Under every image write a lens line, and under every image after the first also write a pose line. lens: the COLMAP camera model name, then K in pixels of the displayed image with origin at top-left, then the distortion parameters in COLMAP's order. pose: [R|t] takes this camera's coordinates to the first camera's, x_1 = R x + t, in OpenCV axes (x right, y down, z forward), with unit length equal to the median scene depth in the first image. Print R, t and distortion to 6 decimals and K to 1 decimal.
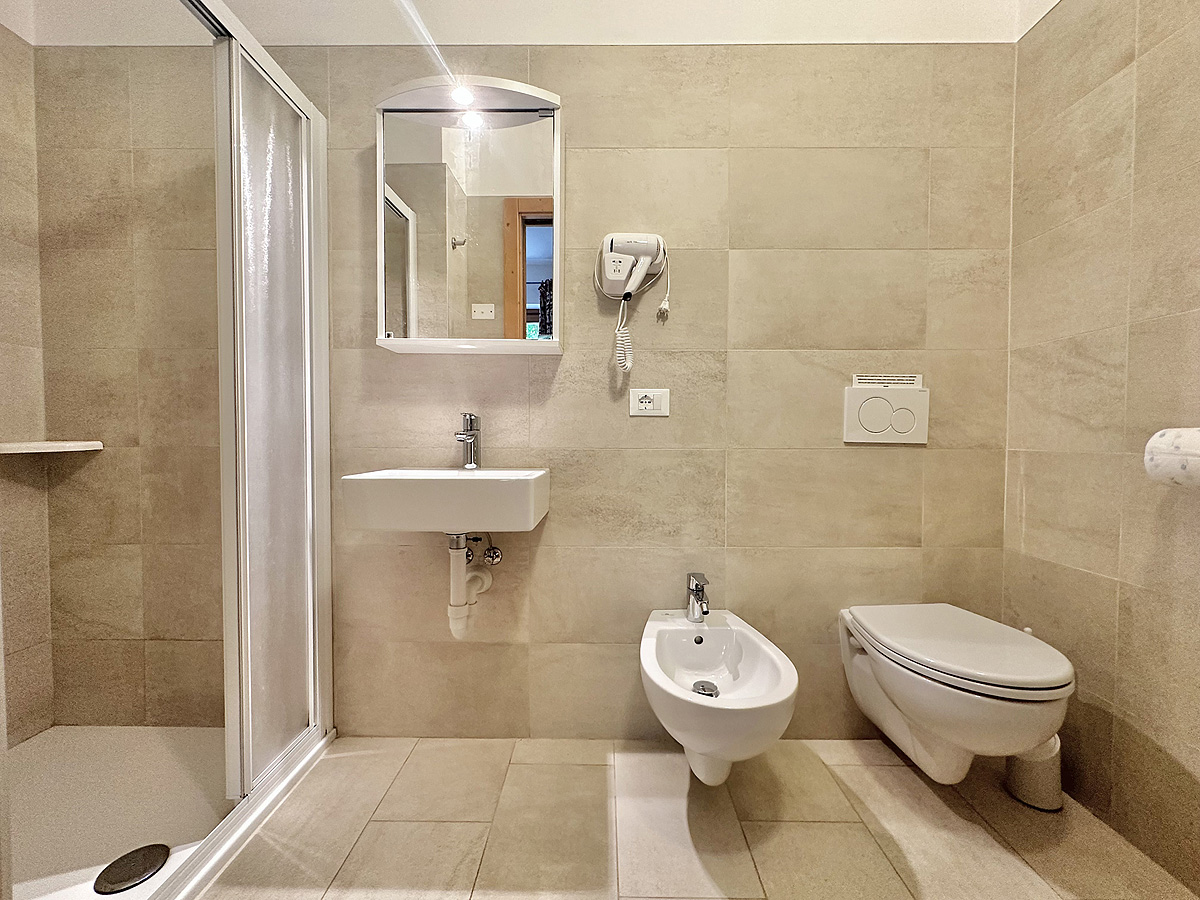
lens RADIAL K [[479.7, 0, 600.0], [0, 479.7, 450.0], [0, 0, 1]] dist [-0.001694, 0.000304]
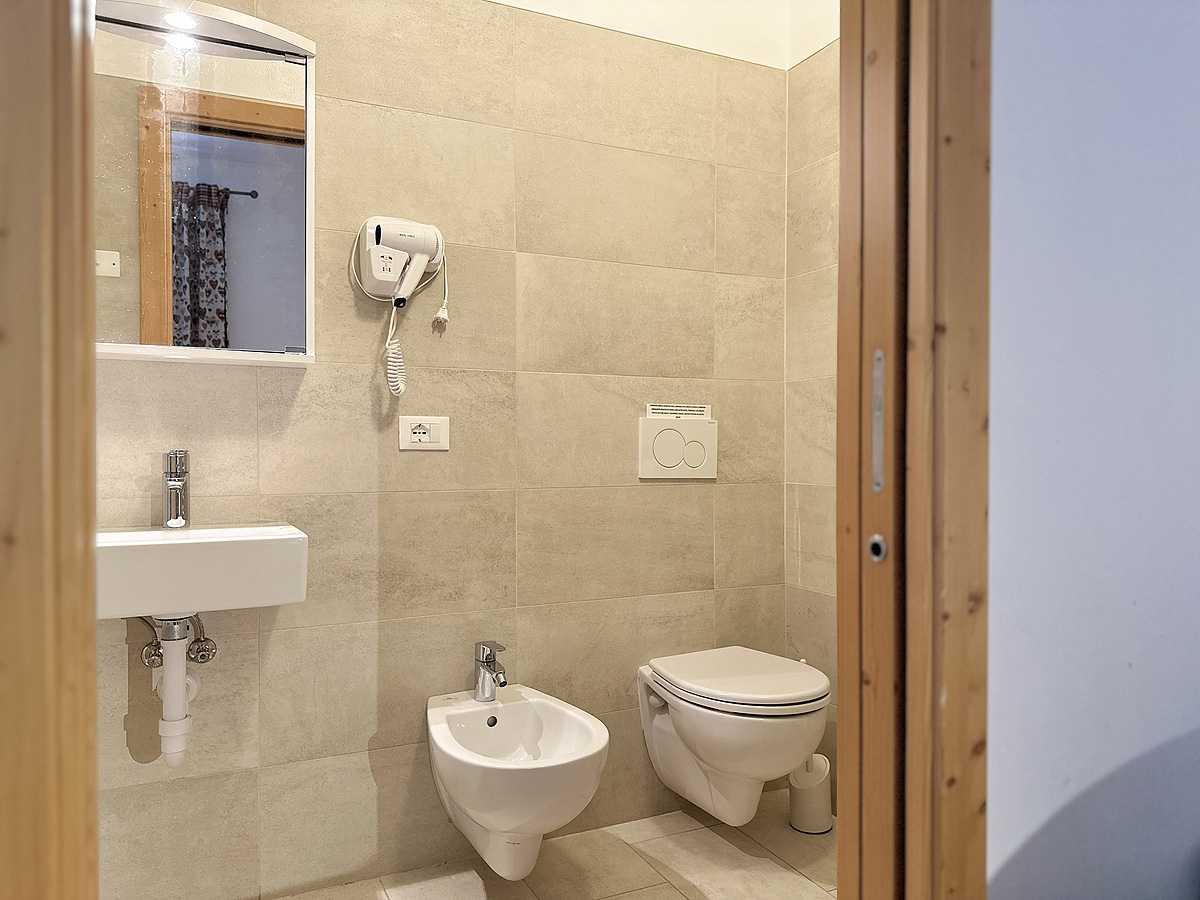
lens RADIAL K [[838.8, 0, 600.0], [0, 838.8, 450.0], [0, 0, 1]] dist [0.165404, -0.360466]
pose [[0.897379, -0.004304, 0.441240, -0.255692], [0.014288, 0.999712, -0.019306, -0.040187], [-0.441030, 0.023629, 0.897181, -0.388358]]
